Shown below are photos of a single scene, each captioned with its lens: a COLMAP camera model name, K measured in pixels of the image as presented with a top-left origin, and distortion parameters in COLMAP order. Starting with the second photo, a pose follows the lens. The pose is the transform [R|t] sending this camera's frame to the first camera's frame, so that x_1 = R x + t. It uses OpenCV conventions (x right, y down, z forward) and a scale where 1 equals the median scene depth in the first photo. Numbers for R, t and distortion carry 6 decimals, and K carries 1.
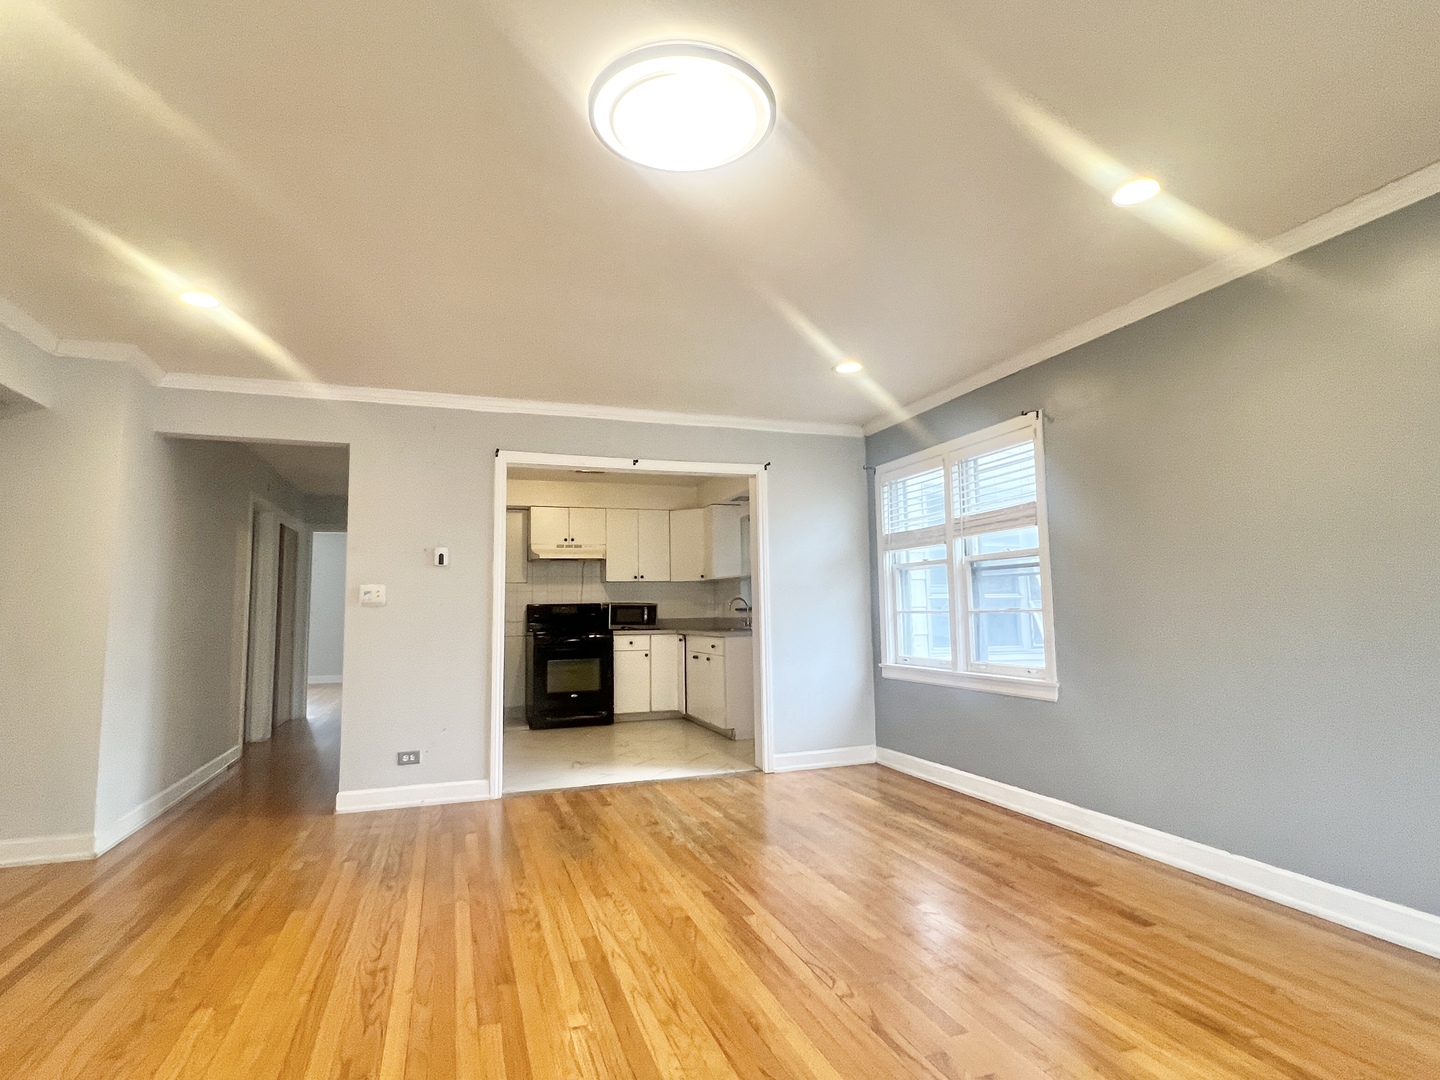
lens RADIAL K [[746.5, 0, 709.2], [0, 746.5, 539.6], [0, 0, 1]] dist [0.003836, -0.000345]
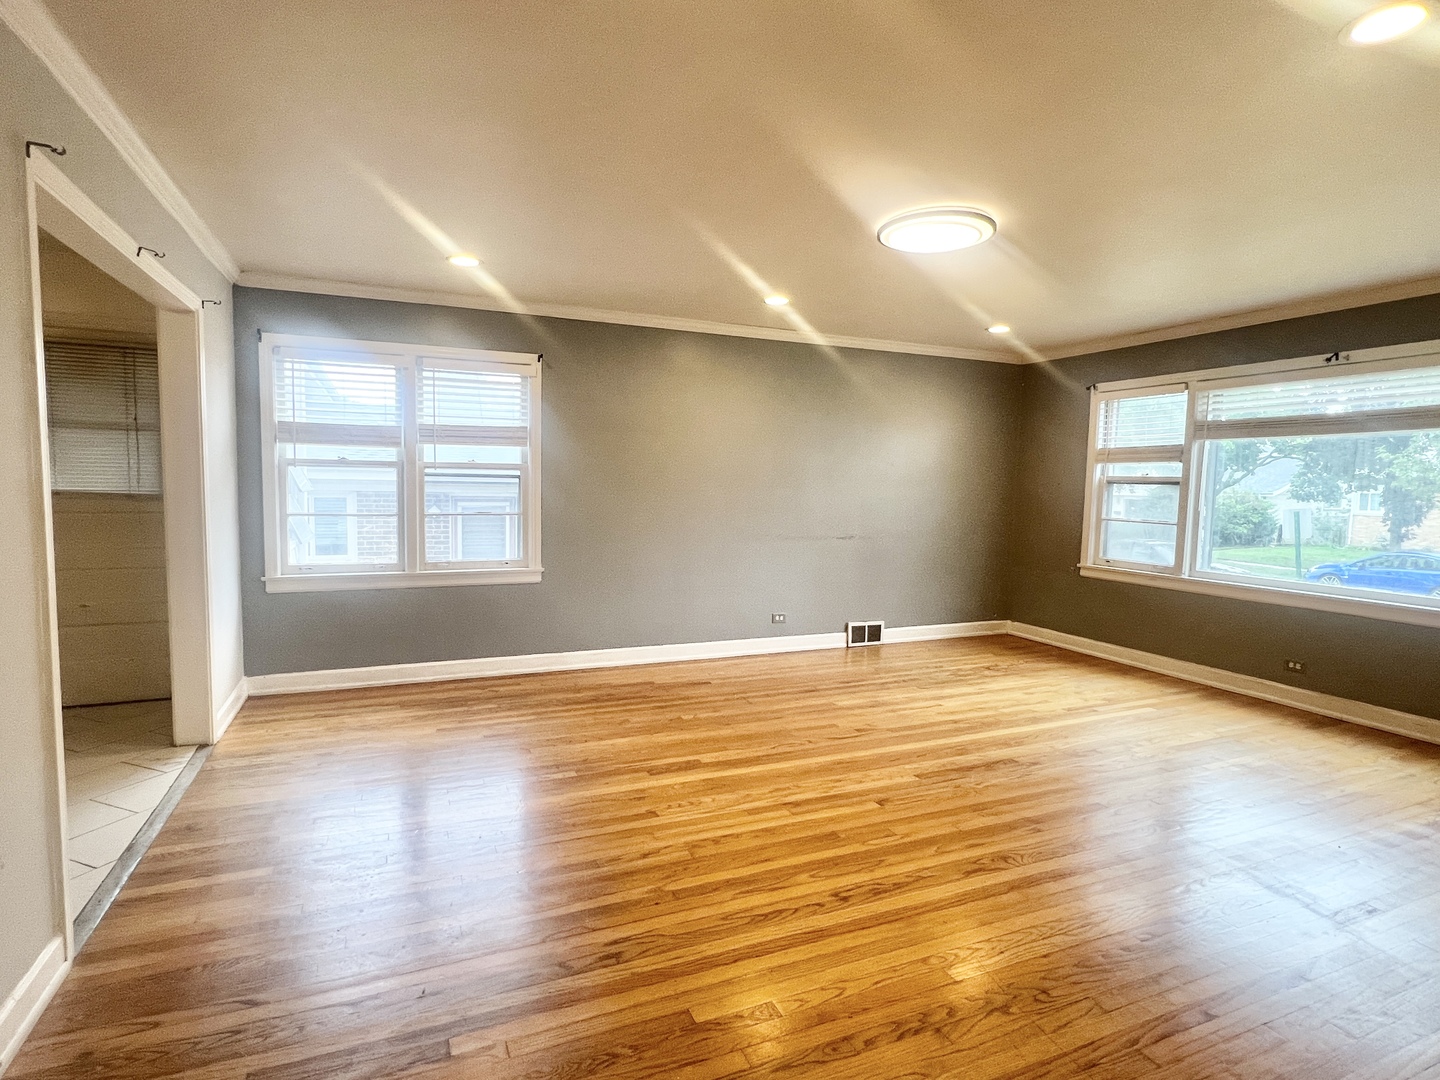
lens RADIAL K [[746.5, 0, 709.2], [0, 746.5, 539.6], [0, 0, 1]] dist [0.003836, -0.000345]
pose [[-0.065771, -0.061735, 0.995923, -1.139532], [-0.110348, 0.992412, 0.054230, 0.046501], [-0.991714, -0.106332, -0.072084, 1.048371]]
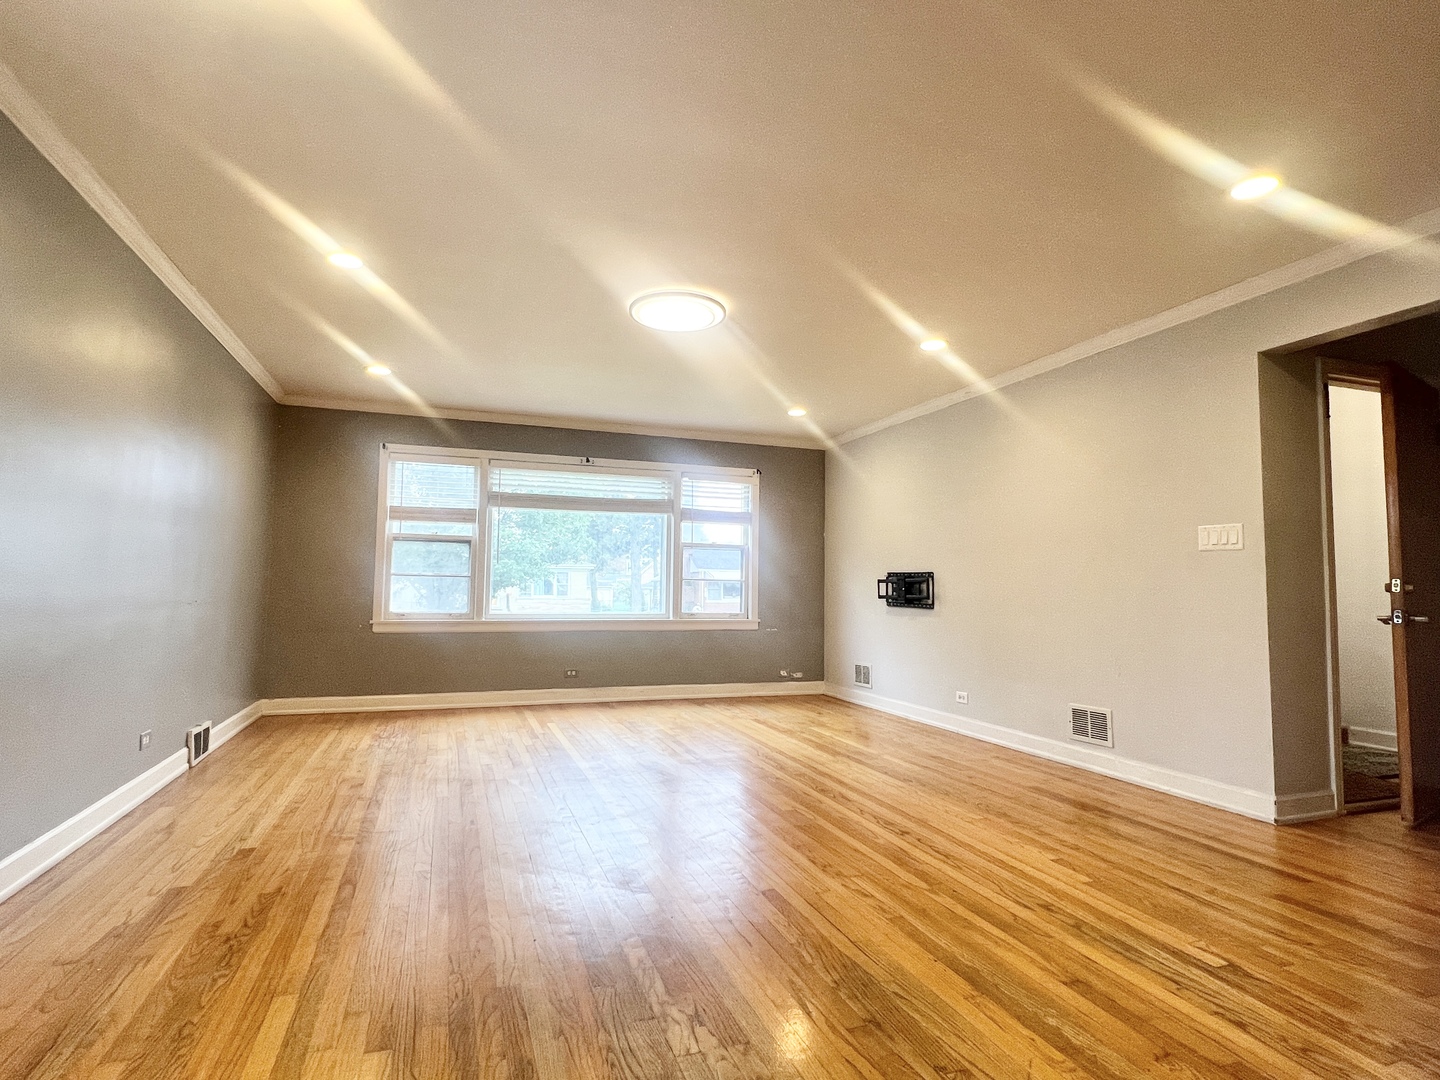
lens RADIAL K [[746.5, 0, 709.2], [0, 746.5, 539.6], [0, 0, 1]] dist [0.003836, -0.000345]
pose [[-0.999986, 0.002962, -0.004288, -0.074806], [0.003595, 0.987719, -0.156200, 0.215236], [0.003773, -0.156213, -0.987716, 1.923590]]
